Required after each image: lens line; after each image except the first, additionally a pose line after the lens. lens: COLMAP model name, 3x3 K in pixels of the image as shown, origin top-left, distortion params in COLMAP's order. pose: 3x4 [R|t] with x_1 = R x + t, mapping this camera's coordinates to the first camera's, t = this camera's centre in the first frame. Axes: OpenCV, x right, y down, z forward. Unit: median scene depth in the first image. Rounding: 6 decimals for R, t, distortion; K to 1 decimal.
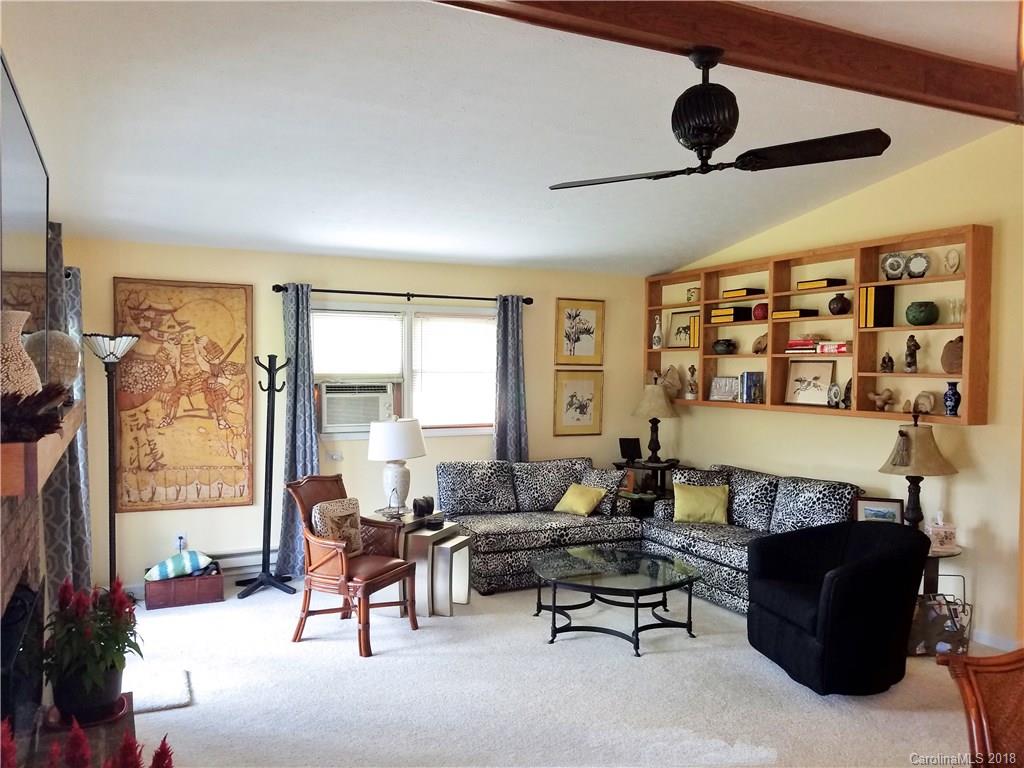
lens RADIAL K [[791.5, 0, 497.0], [0, 791.5, 409.3], [0, 0, 1]] dist [0.051076, -0.100198]
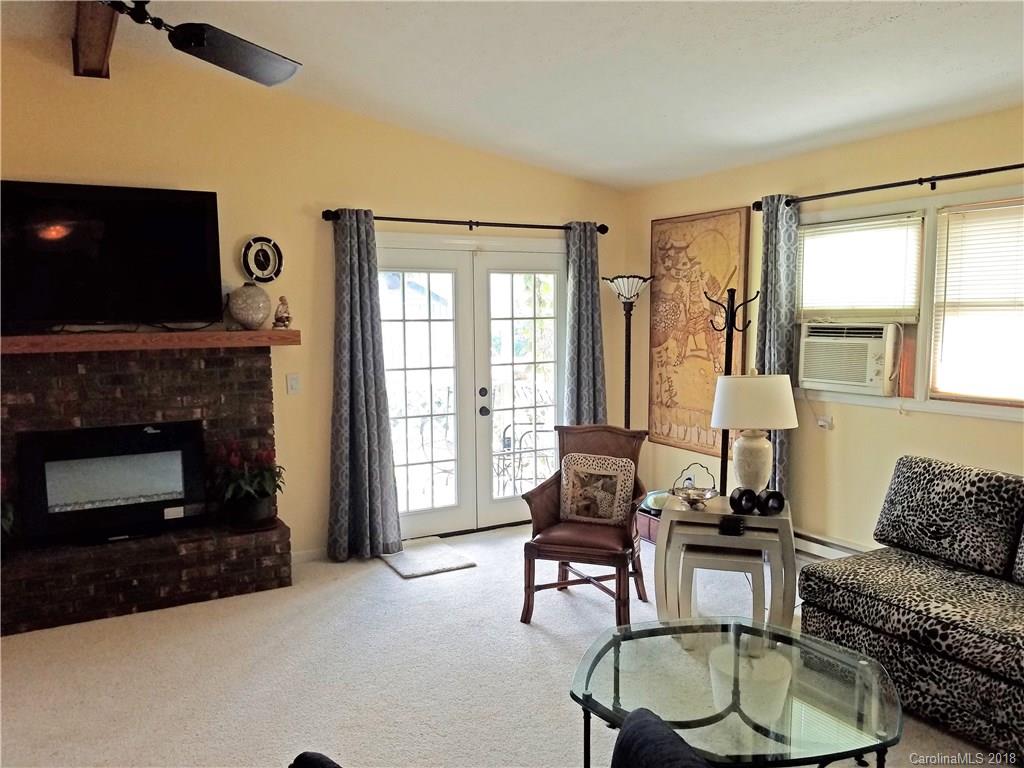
lens RADIAL K [[791.5, 0, 497.0], [0, 791.5, 409.3], [0, 0, 1]] dist [0.051076, -0.100198]
pose [[0.058094, 0.118683, -0.991231, 0.564413], [-0.035082, 0.992538, 0.116784, -0.031743], [0.997695, 0.027990, 0.061824, 0.709236]]
